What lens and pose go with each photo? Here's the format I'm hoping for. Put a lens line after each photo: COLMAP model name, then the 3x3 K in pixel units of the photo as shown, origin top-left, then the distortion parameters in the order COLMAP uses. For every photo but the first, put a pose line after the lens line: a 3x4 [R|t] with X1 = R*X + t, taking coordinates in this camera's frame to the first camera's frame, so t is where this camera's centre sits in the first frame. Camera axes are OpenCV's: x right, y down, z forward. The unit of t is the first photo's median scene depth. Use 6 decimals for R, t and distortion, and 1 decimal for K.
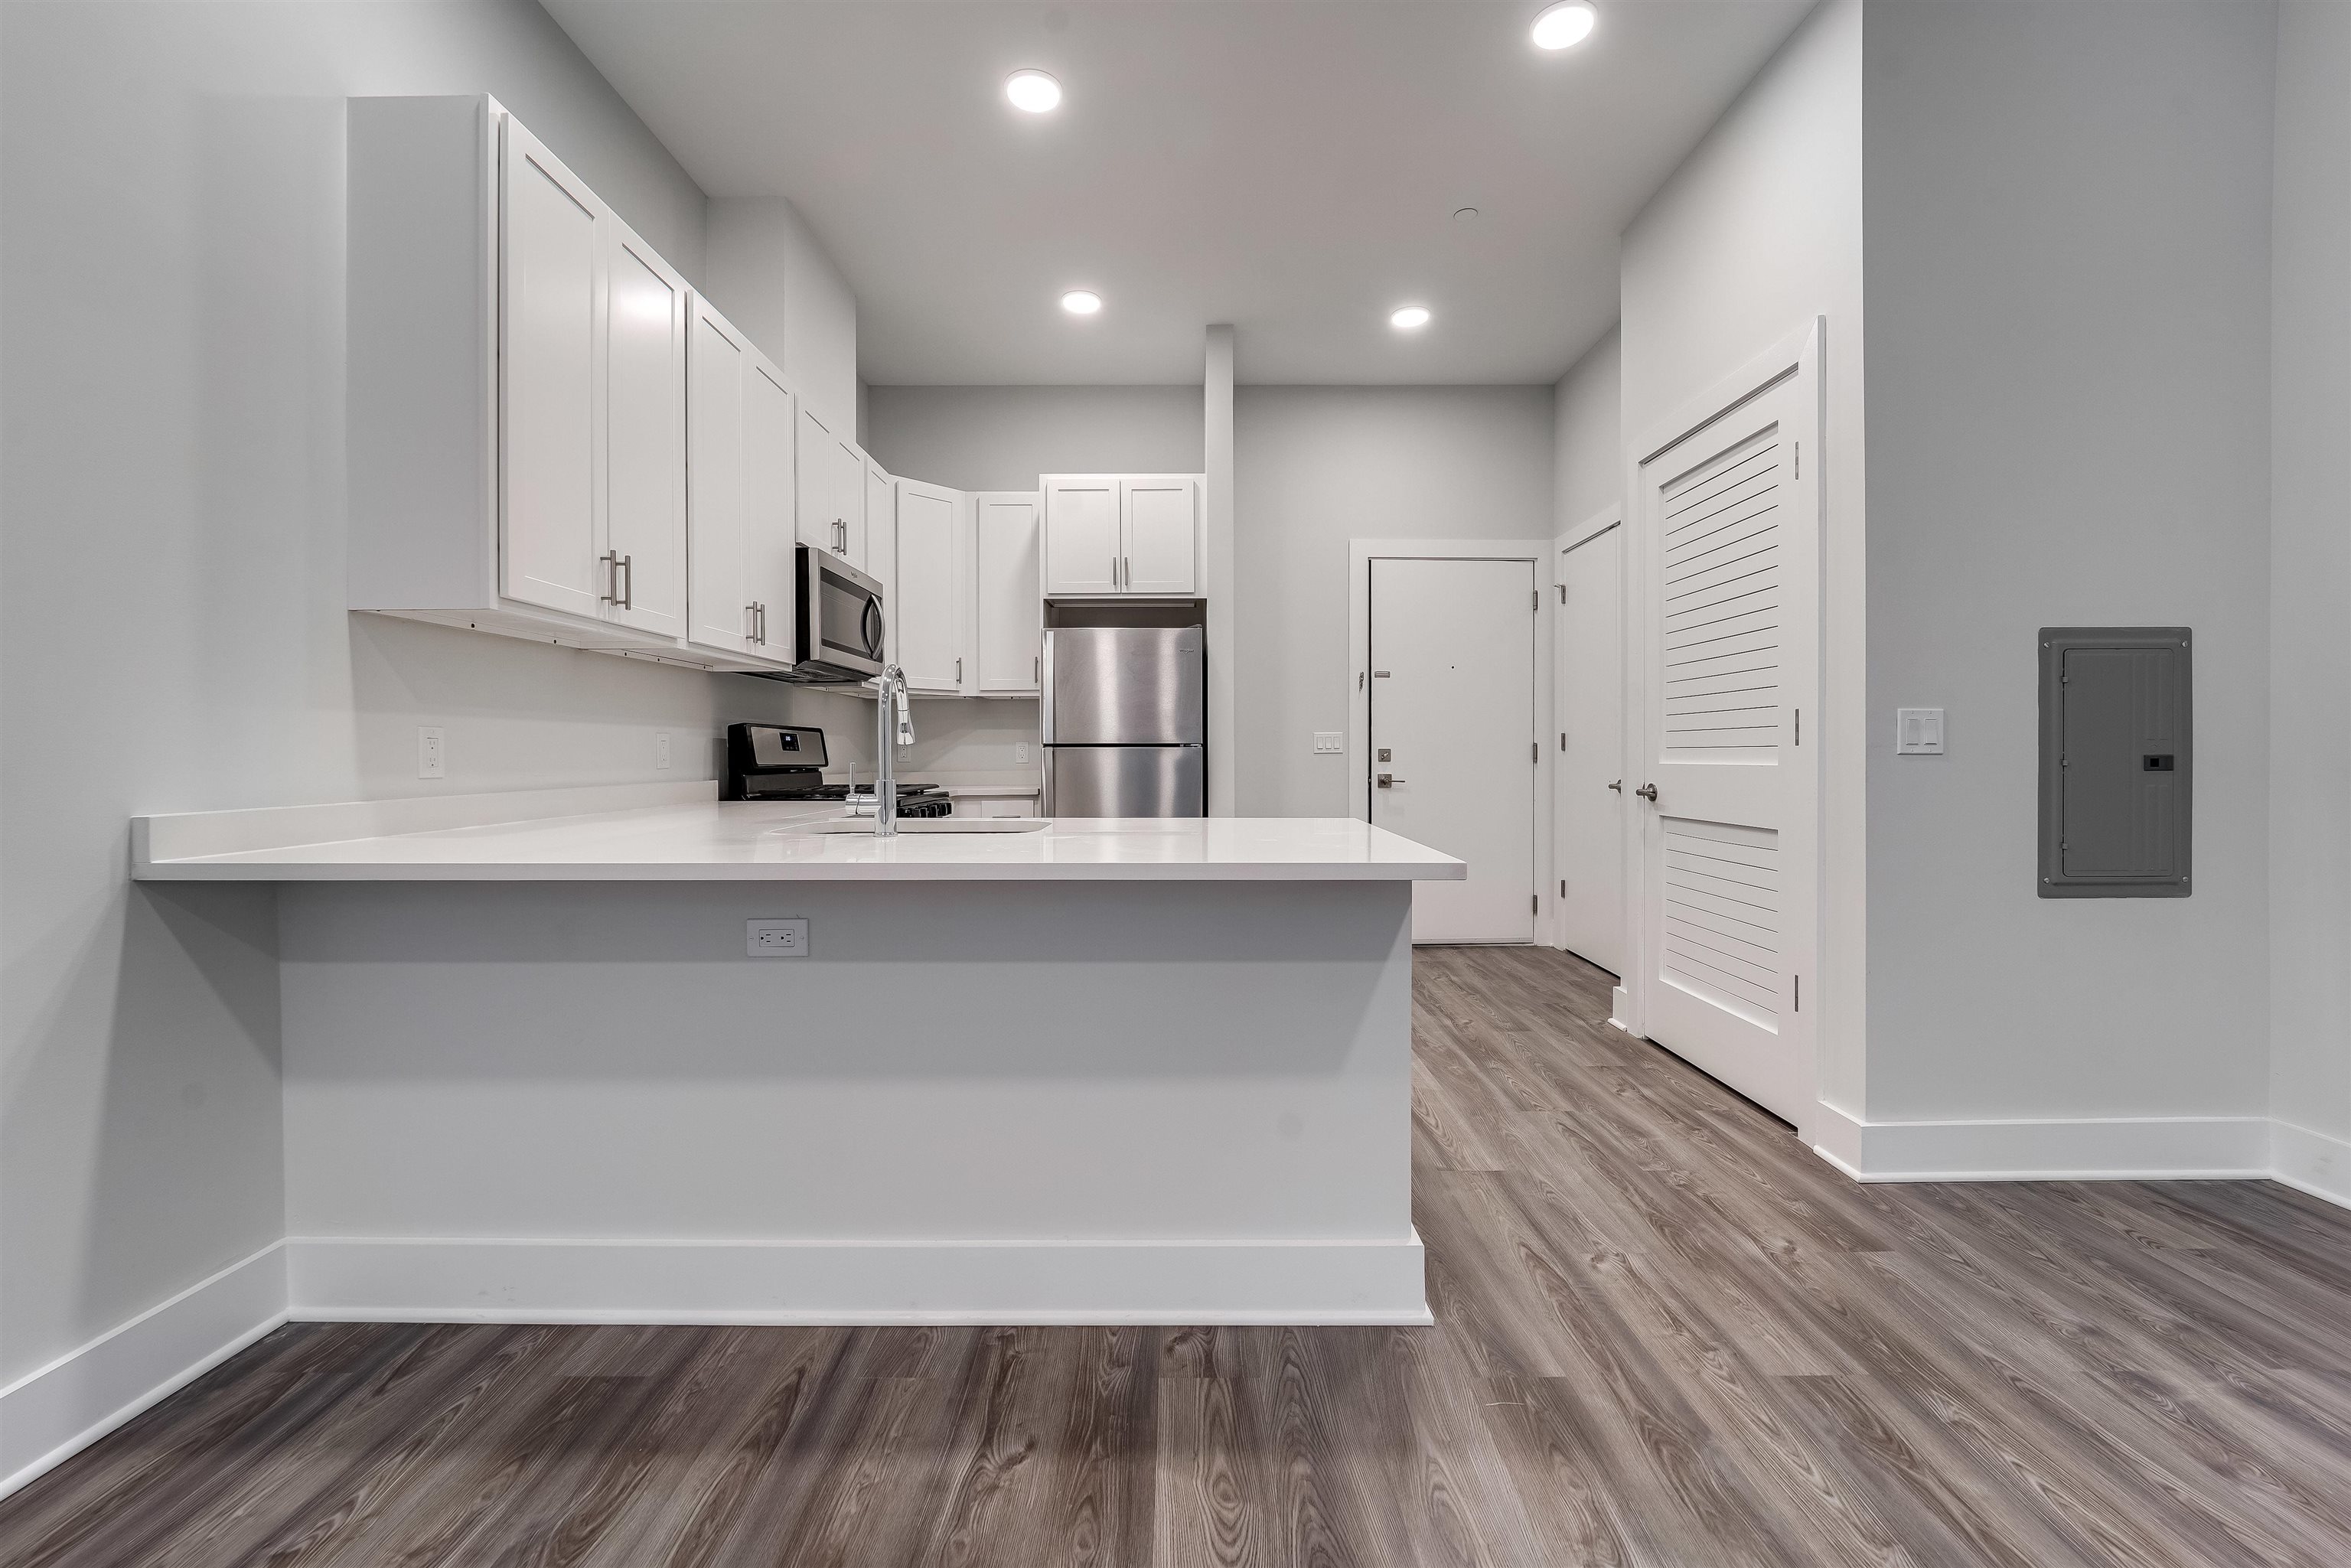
lens RADIAL K [[954.0, 0, 1179.2], [0, 954.0, 758.0], [0, 0, 1]] dist [-0.006389, -0.000578]
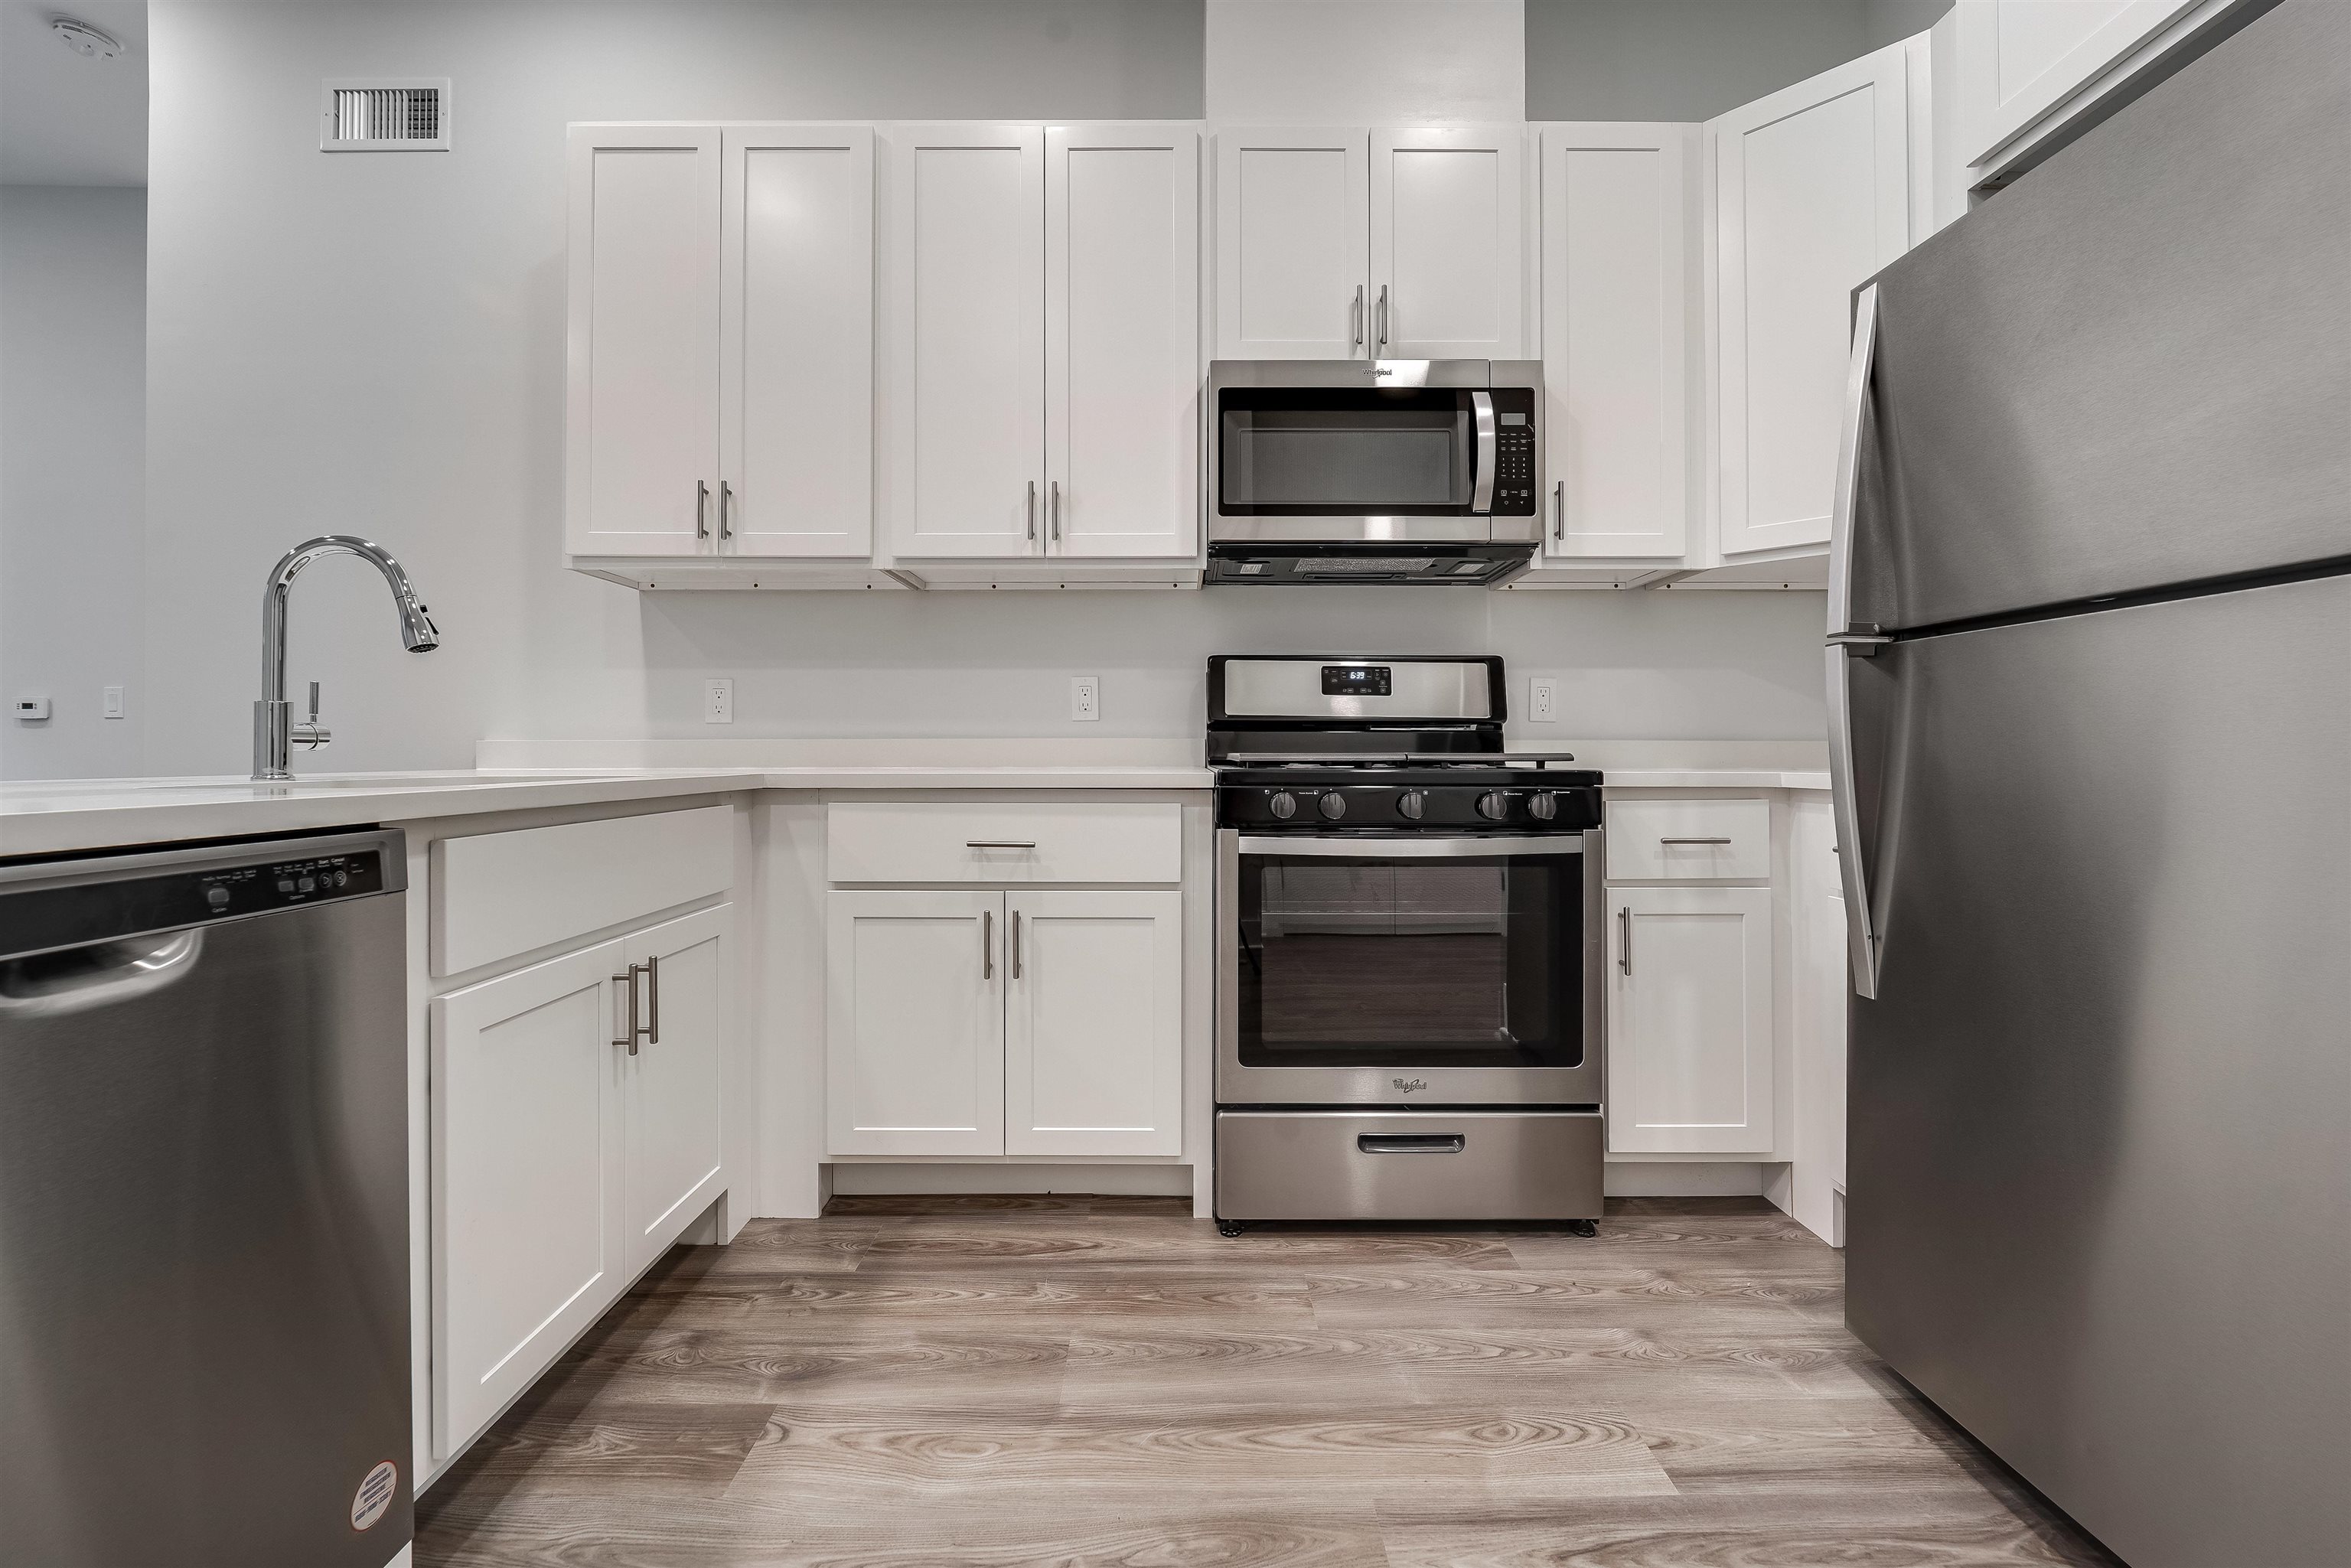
lens RADIAL K [[952.9, 0, 1179.9], [0, 952.9, 746.1], [0, 0, 1]] dist [-0.000284, -0.004139]
pose [[0.002908, -0.004254, -0.999987, 0.370350], [-0.005068, 0.999978, -0.004268, 0.051018], [0.999983, 0.005080, 0.002886, 1.543302]]
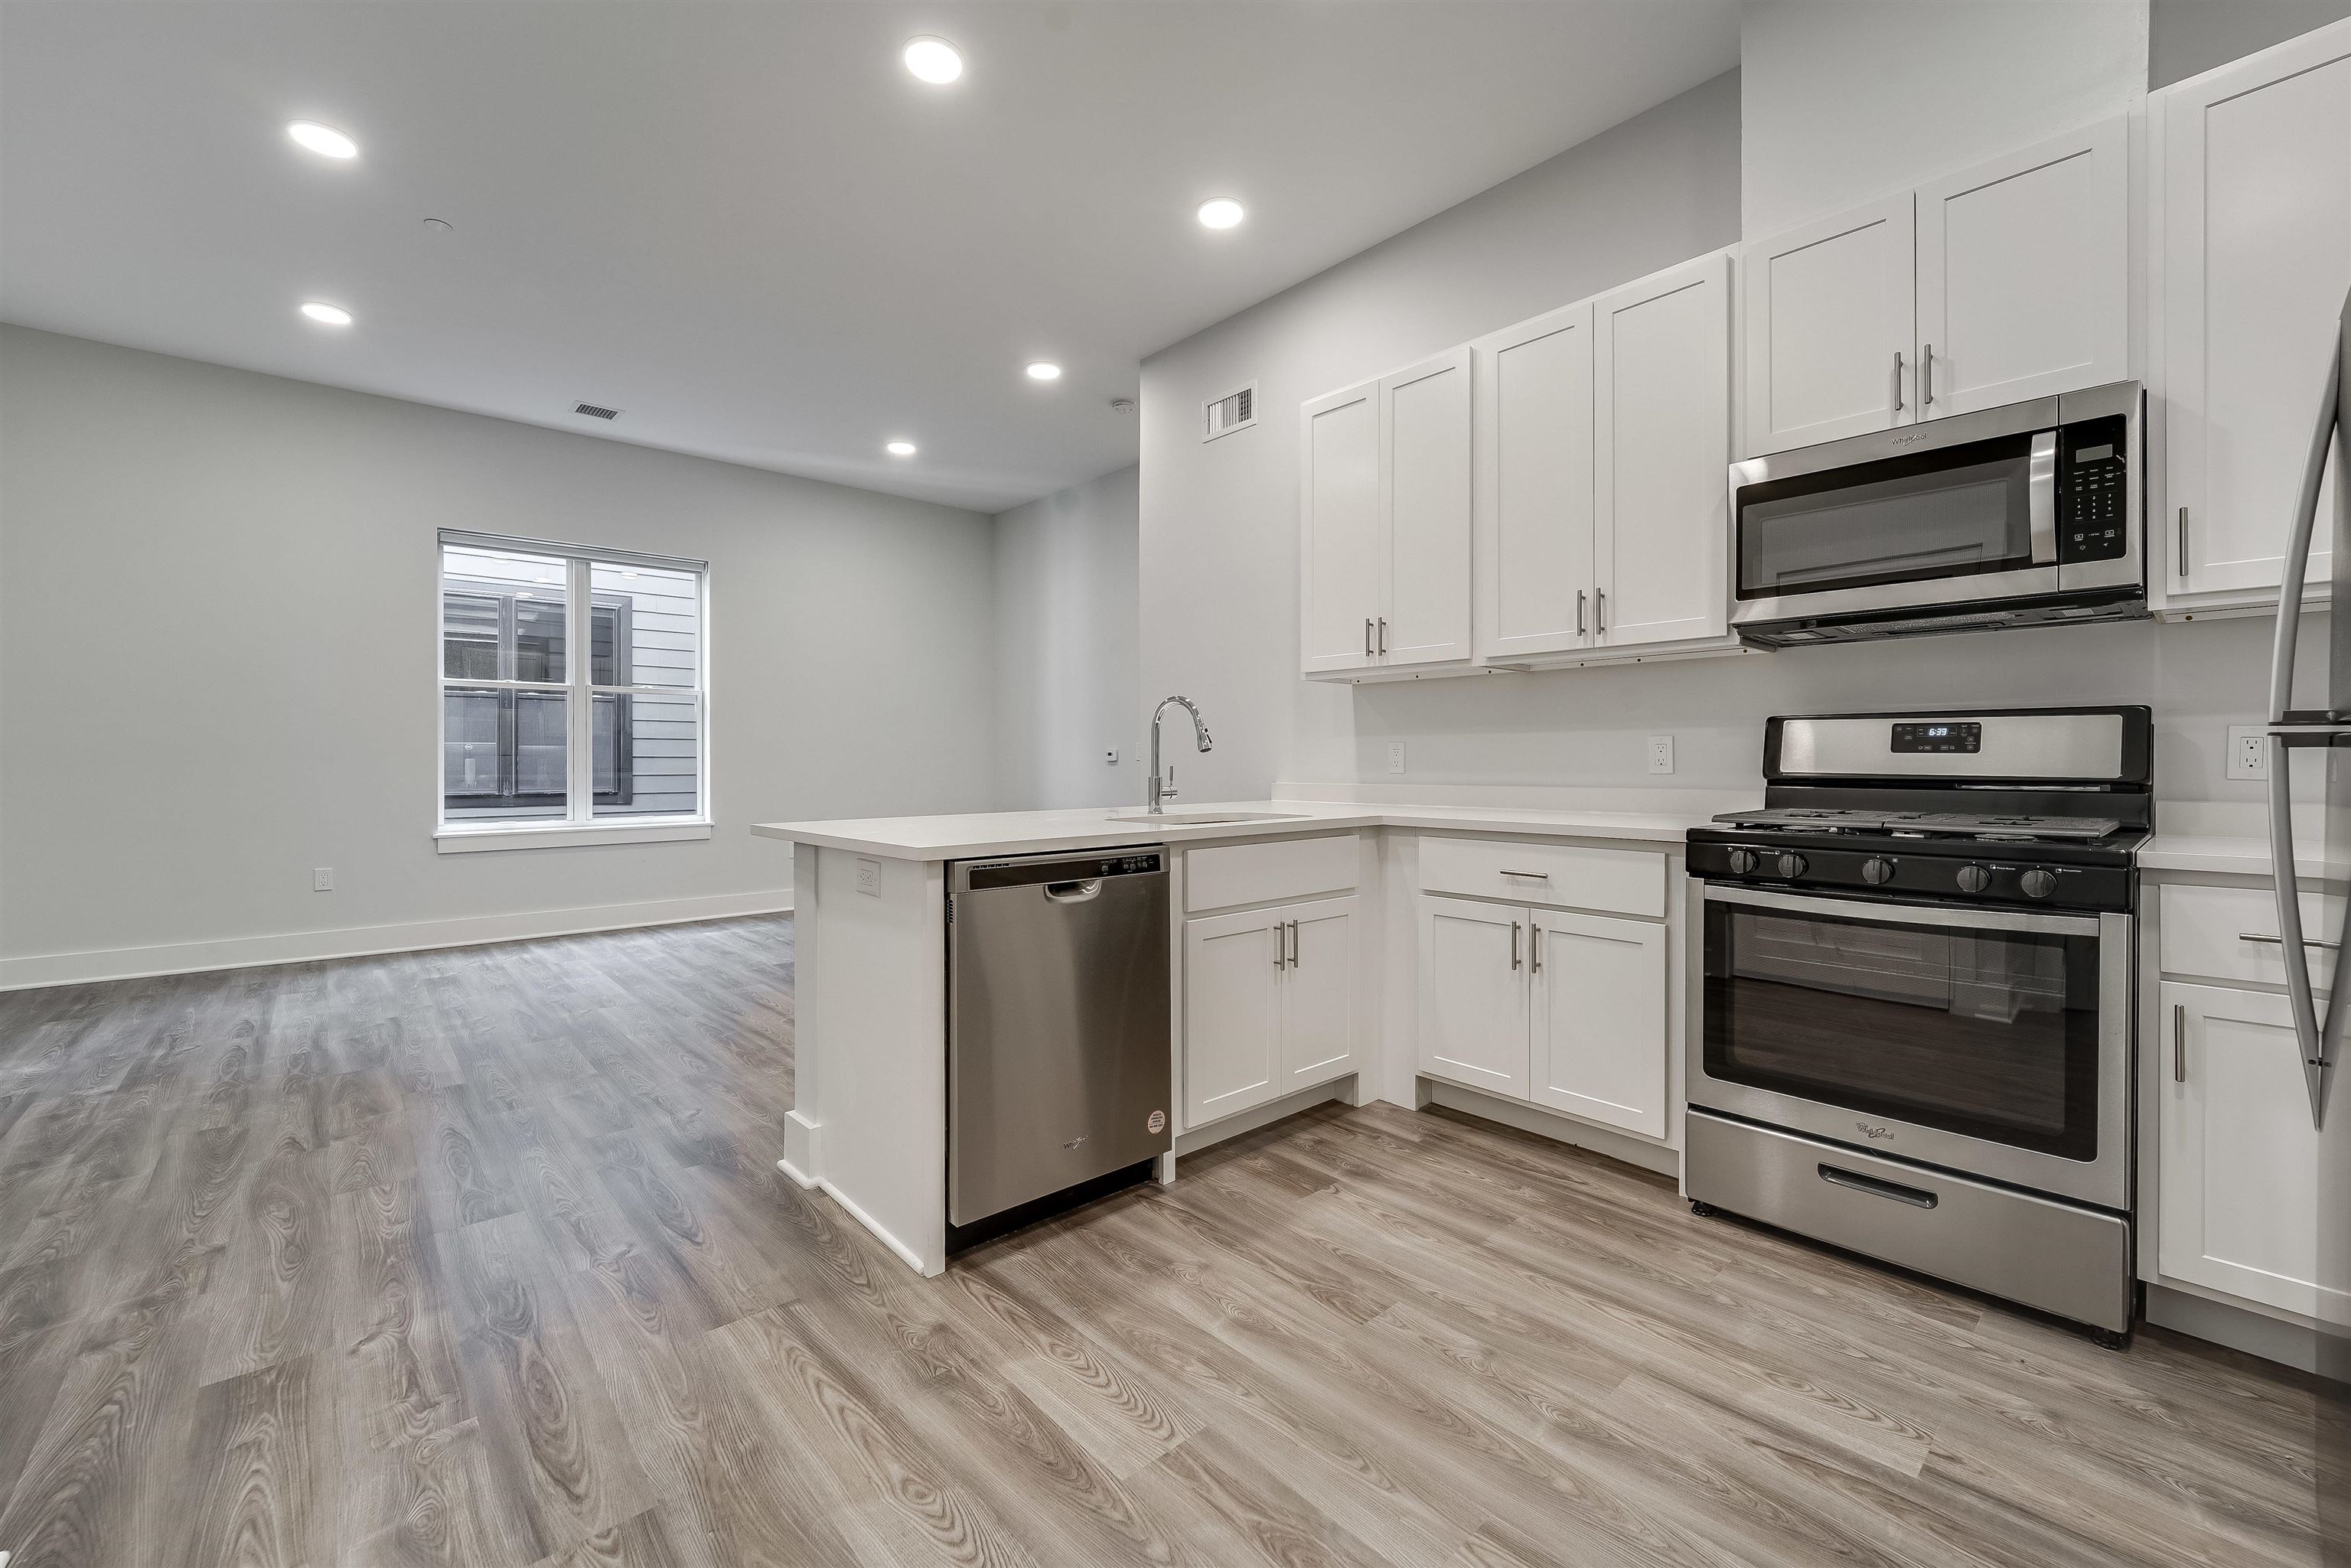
lens RADIAL K [[955.6, 0, 1172.3], [0, 955.6, 763.1], [0, 0, 1]] dist [-0.004570, -0.000450]
pose [[-0.746743, 0.005922, -0.665086, 0.620330], [0.000794, 0.999968, 0.008013, -0.010250], [0.665112, 0.005455, -0.746724, 1.974080]]
